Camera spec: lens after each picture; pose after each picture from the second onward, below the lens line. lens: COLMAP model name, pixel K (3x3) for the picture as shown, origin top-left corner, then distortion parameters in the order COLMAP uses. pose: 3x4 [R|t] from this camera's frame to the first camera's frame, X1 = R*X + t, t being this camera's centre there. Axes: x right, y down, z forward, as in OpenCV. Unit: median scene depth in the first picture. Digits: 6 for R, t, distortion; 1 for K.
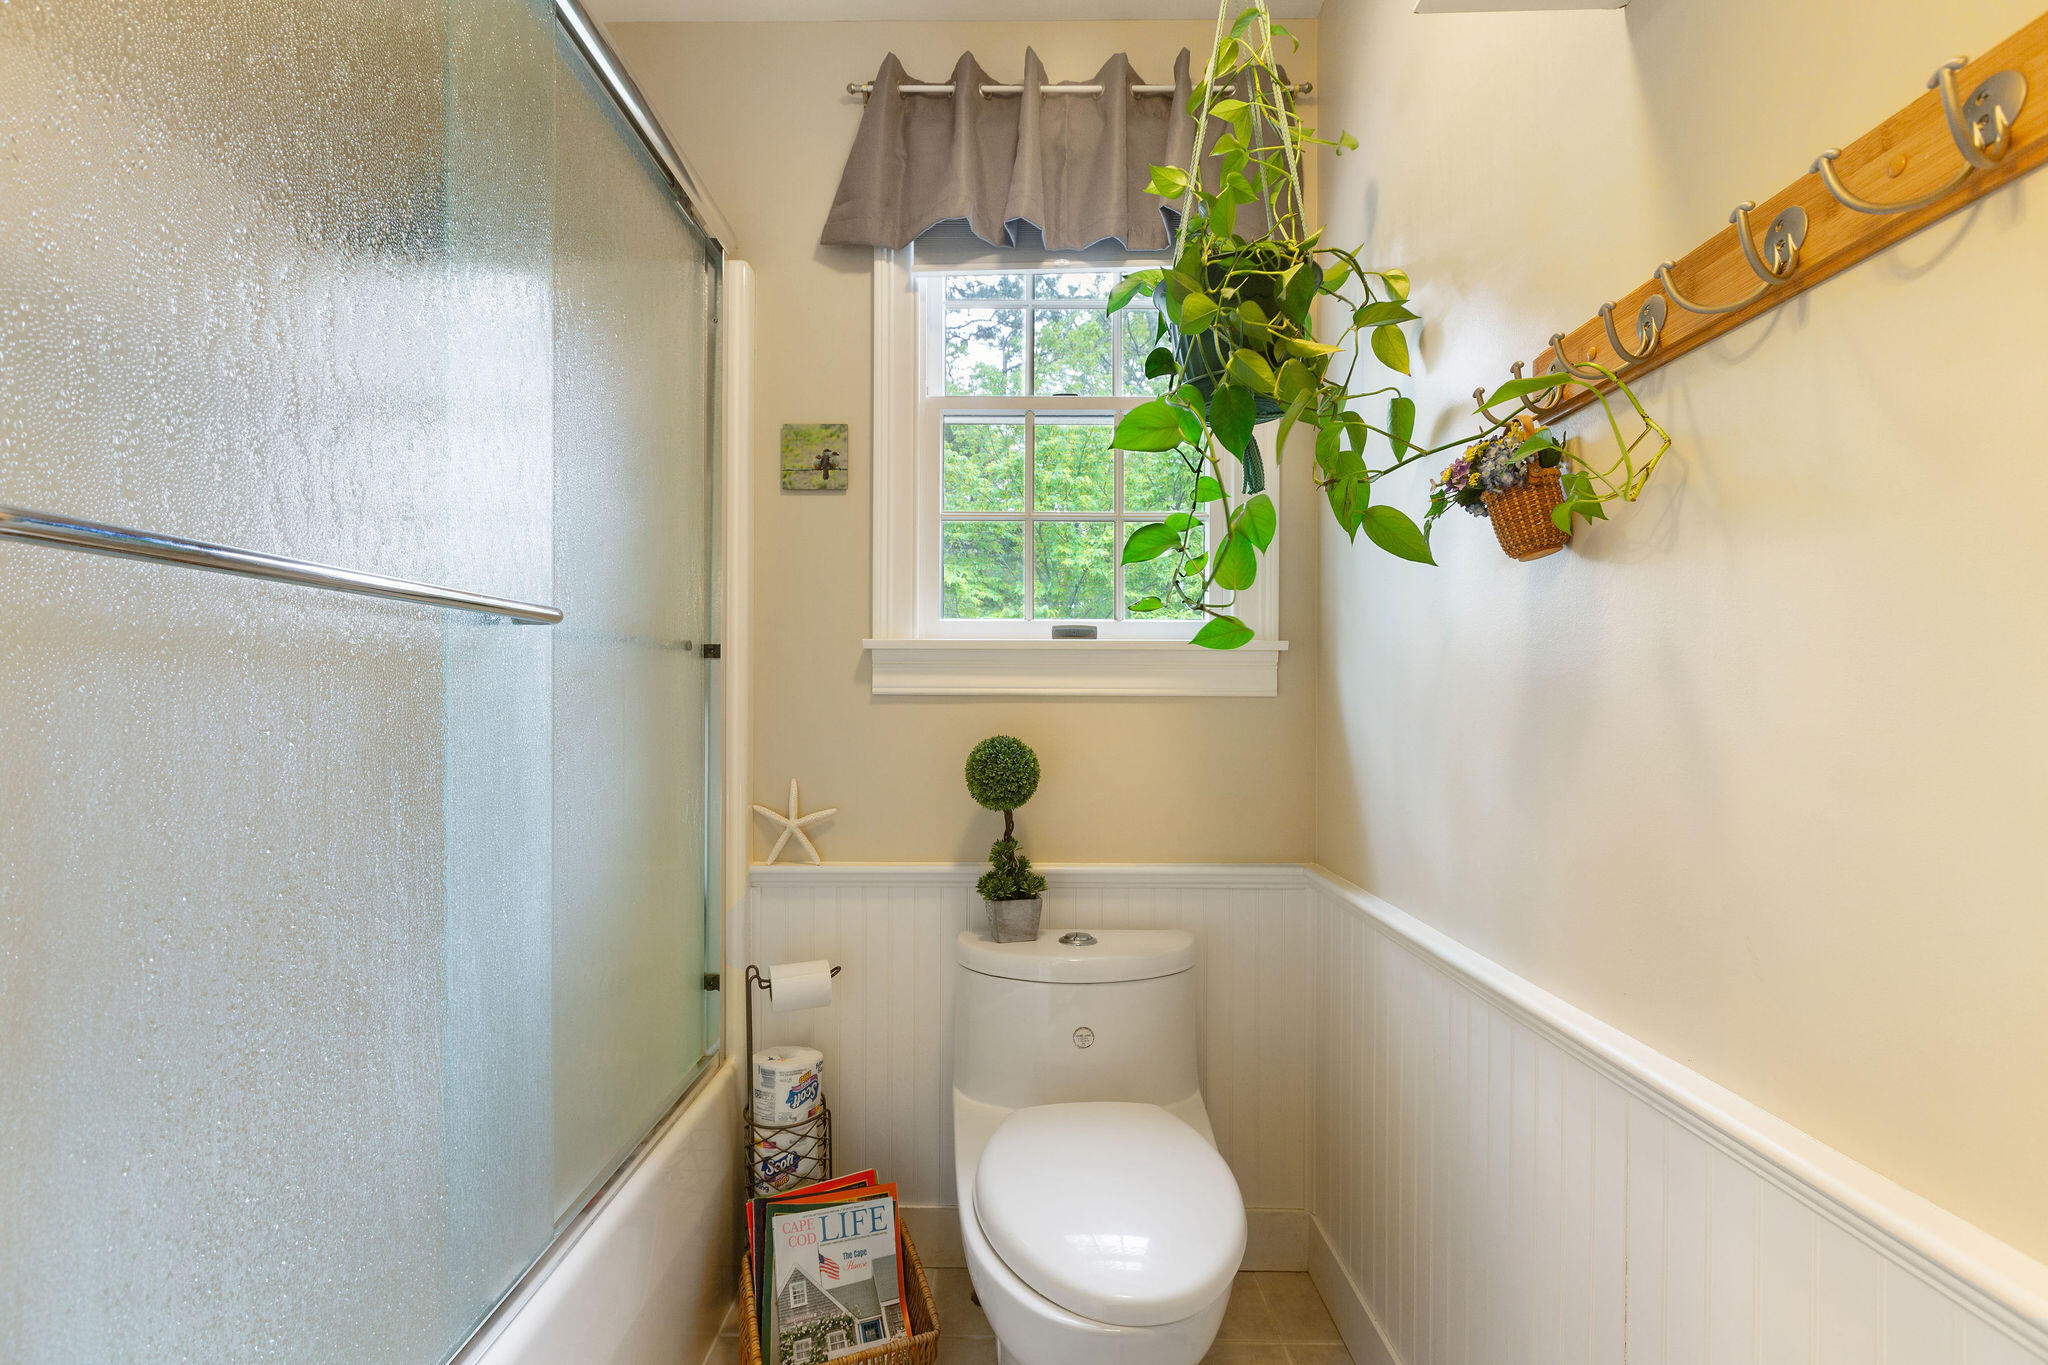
lens RADIAL K [[931.6, 0, 1018.0], [0, 931.6, 734.8], [0, 0, 1]] dist [-0.000121, 0.000006]
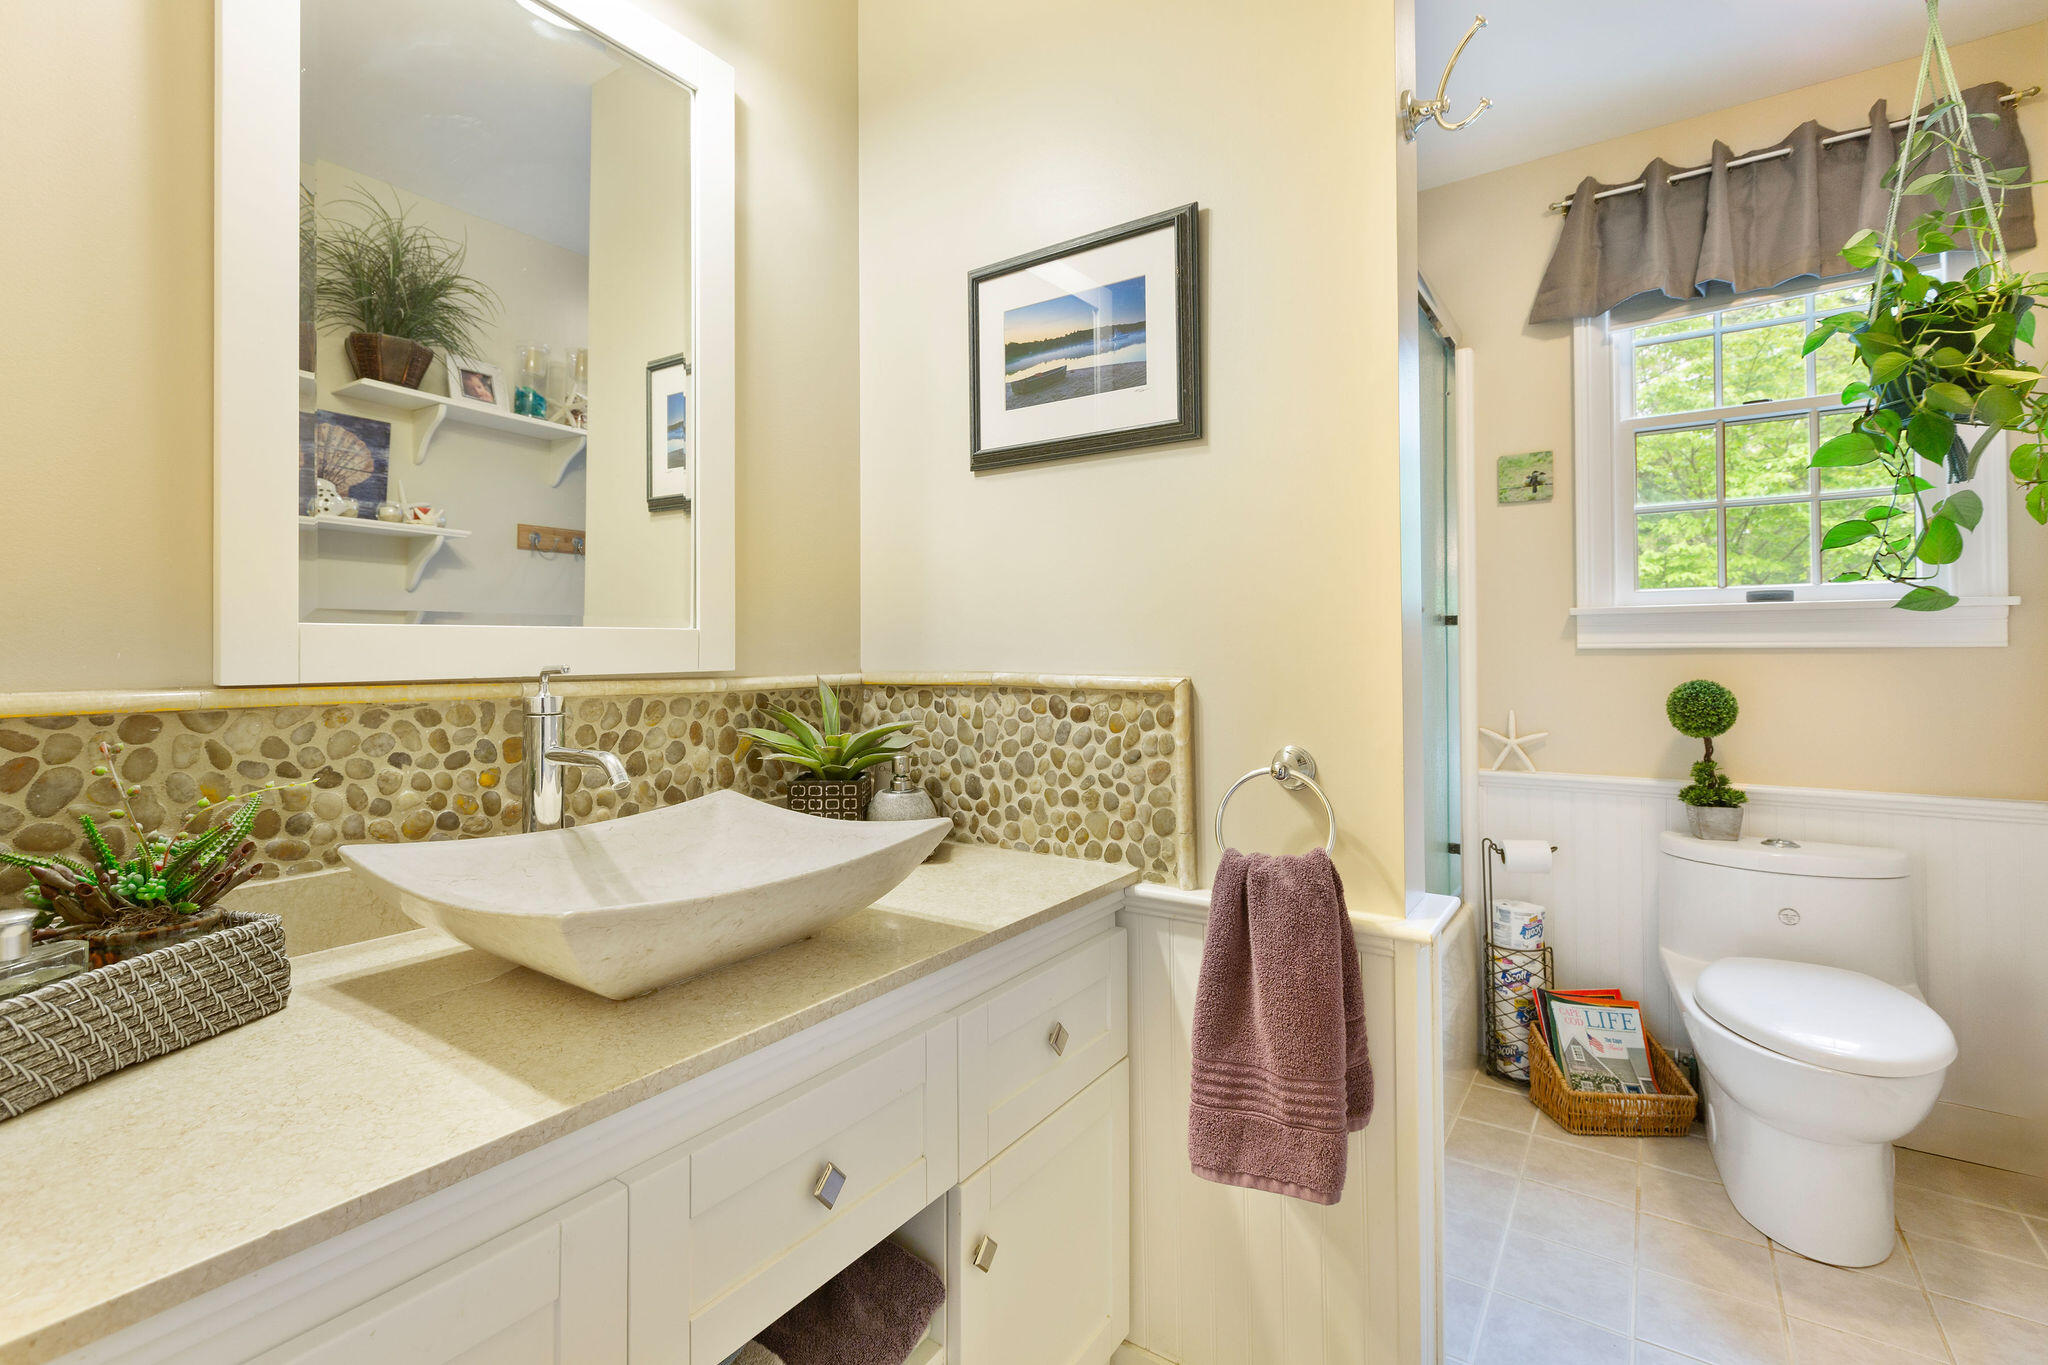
lens RADIAL K [[918.5, 0, 1020.1], [0, 918.5, 651.0], [0, 0, 1]] dist [-0.000010, -0.001085]
pose [[0.822987, -0.010494, -0.567964, -0.069257], [-0.012735, 0.999237, -0.036914, 0.019668], [0.567918, 0.037613, 0.822225, -0.574215]]
